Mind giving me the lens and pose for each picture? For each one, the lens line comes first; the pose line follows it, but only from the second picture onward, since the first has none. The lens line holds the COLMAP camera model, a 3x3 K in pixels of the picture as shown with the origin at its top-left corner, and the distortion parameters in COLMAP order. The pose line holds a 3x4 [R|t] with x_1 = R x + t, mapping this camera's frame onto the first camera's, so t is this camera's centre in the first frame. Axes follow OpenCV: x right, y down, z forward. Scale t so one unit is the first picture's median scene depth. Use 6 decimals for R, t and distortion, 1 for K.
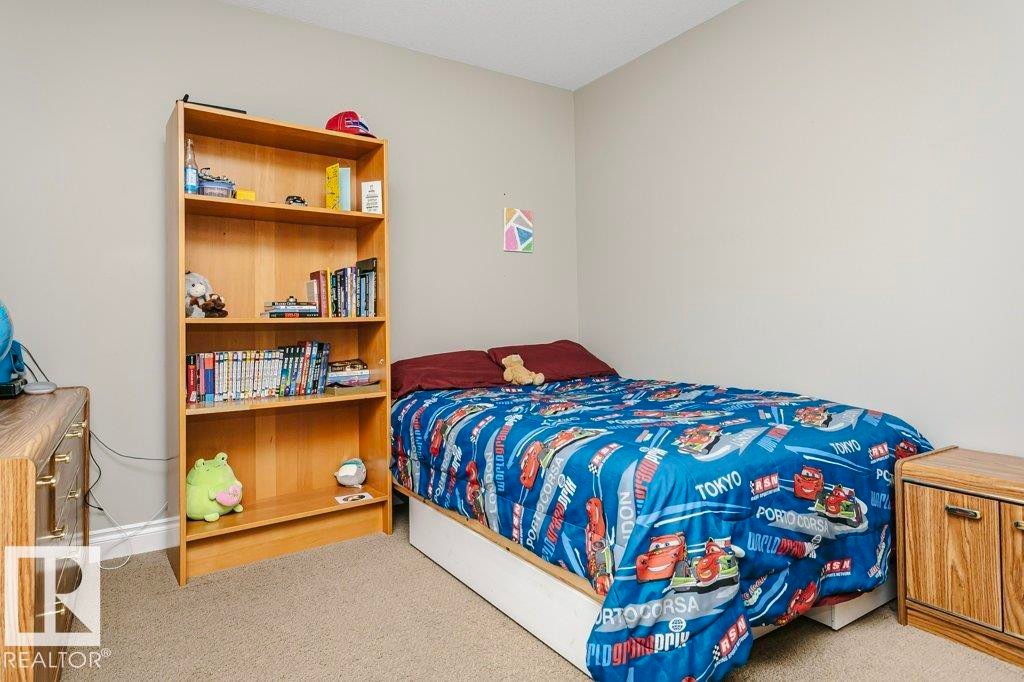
lens RADIAL K [[582.9, 0, 511.6], [0, 582.9, 311.7], [0, 0, 1]] dist [0.005654, 0.000076]
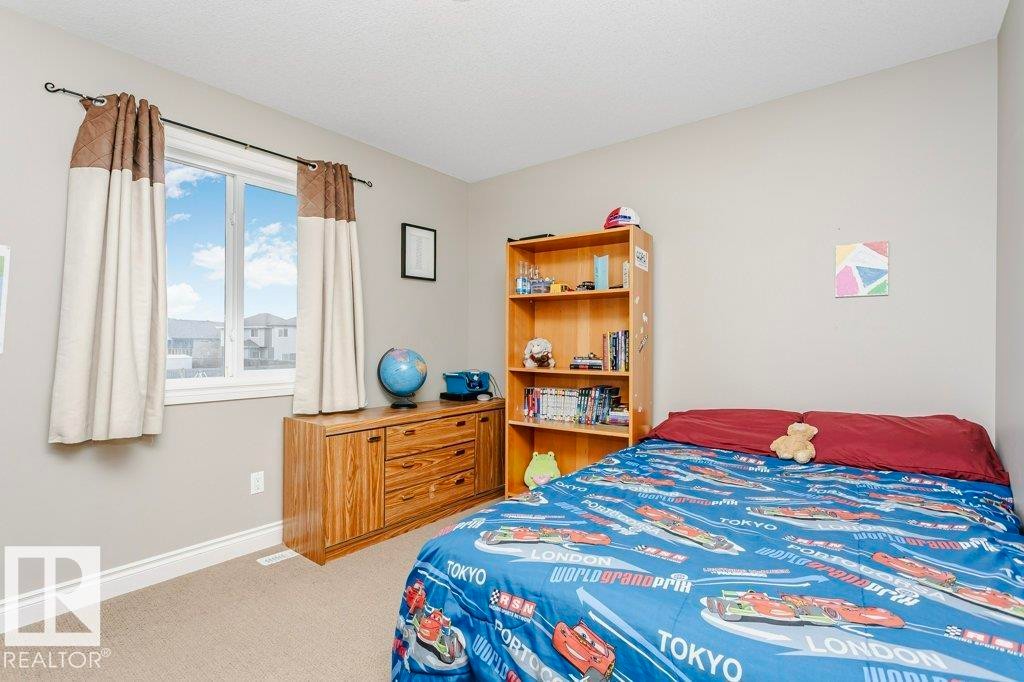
lens RADIAL K [[493.6, 0, 512.3], [0, 493.6, 340.8], [0, 0, 1]] dist [0.001022, 0.005550]
pose [[0.322014, 0.014733, -0.946620, 0.706221], [0.009158, 0.999784, 0.018675, -0.081889], [0.946691, -0.014683, 0.321809, 0.455423]]
